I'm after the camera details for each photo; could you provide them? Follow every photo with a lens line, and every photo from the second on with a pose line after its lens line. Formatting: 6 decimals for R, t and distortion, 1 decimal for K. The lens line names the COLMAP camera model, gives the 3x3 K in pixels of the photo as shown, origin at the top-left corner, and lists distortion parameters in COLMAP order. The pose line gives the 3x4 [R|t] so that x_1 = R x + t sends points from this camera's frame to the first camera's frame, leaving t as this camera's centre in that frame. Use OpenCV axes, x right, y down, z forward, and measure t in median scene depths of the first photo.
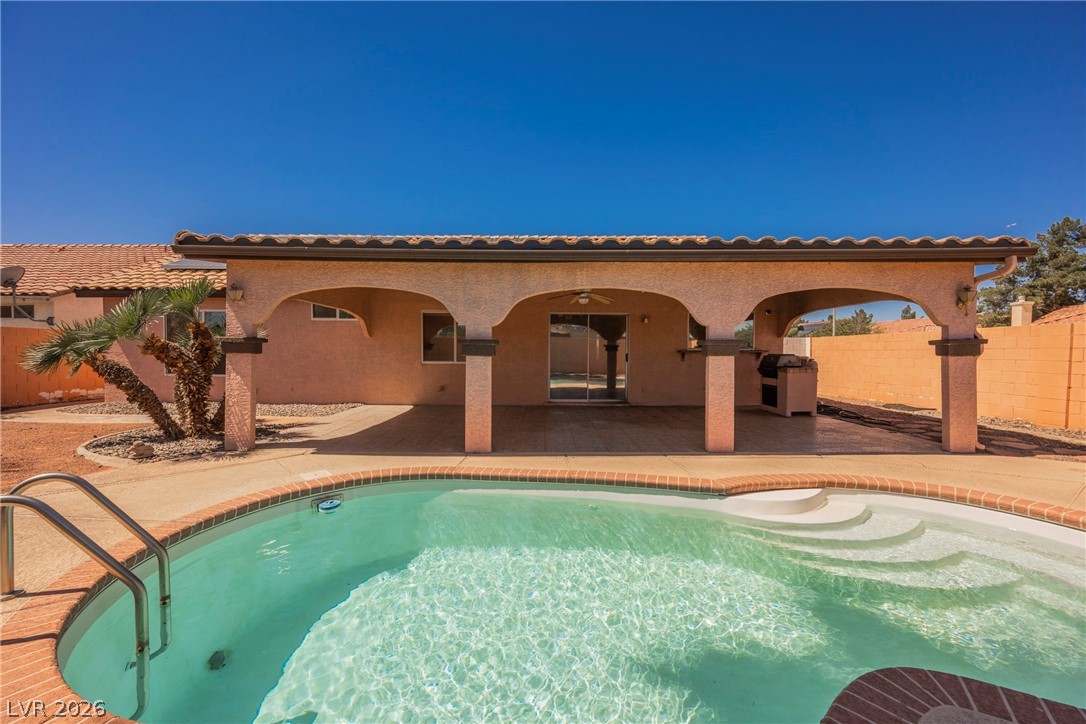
lens RADIAL K [[424.3, 0, 539.8], [0, 424.3, 368.7], [0, 0, 1]] dist [-0.000702, -0.000067]
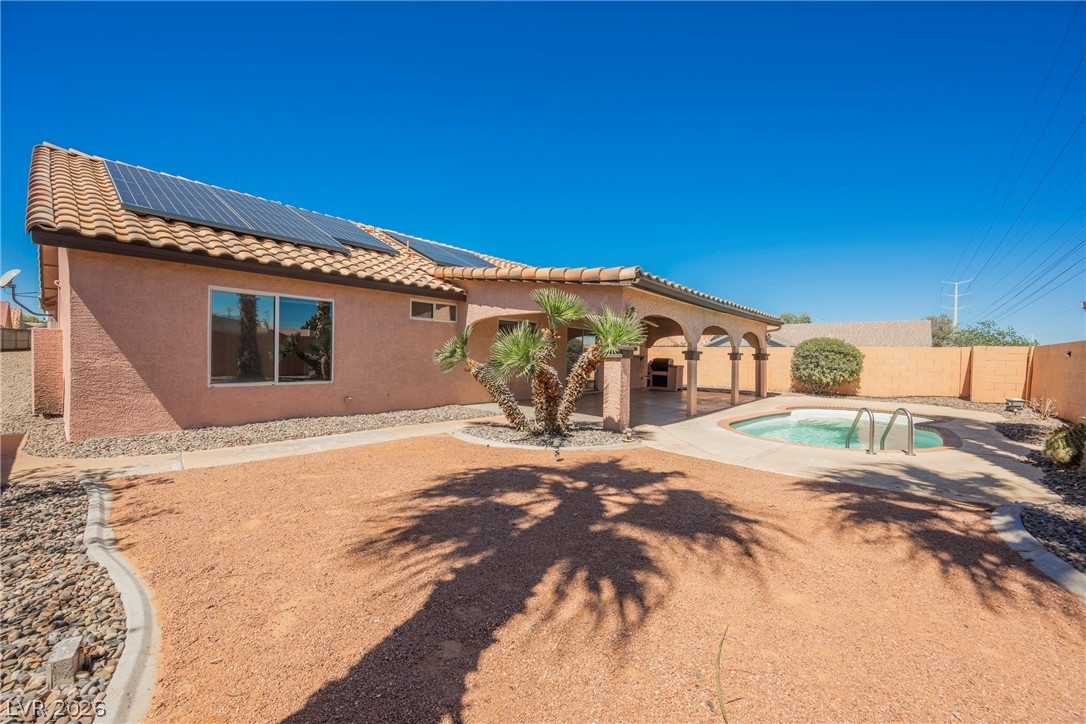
lens RADIAL K [[424.3, 0, 545.3], [0, 424.3, 362.5], [0, 0, 1]] dist [-0.000702, -0.000067]
pose [[0.662158, -0.004084, 0.749353, -1.809679], [-0.002202, 0.999970, 0.007396, -0.047677], [-0.749361, -0.006547, 0.662129, 0.297112]]
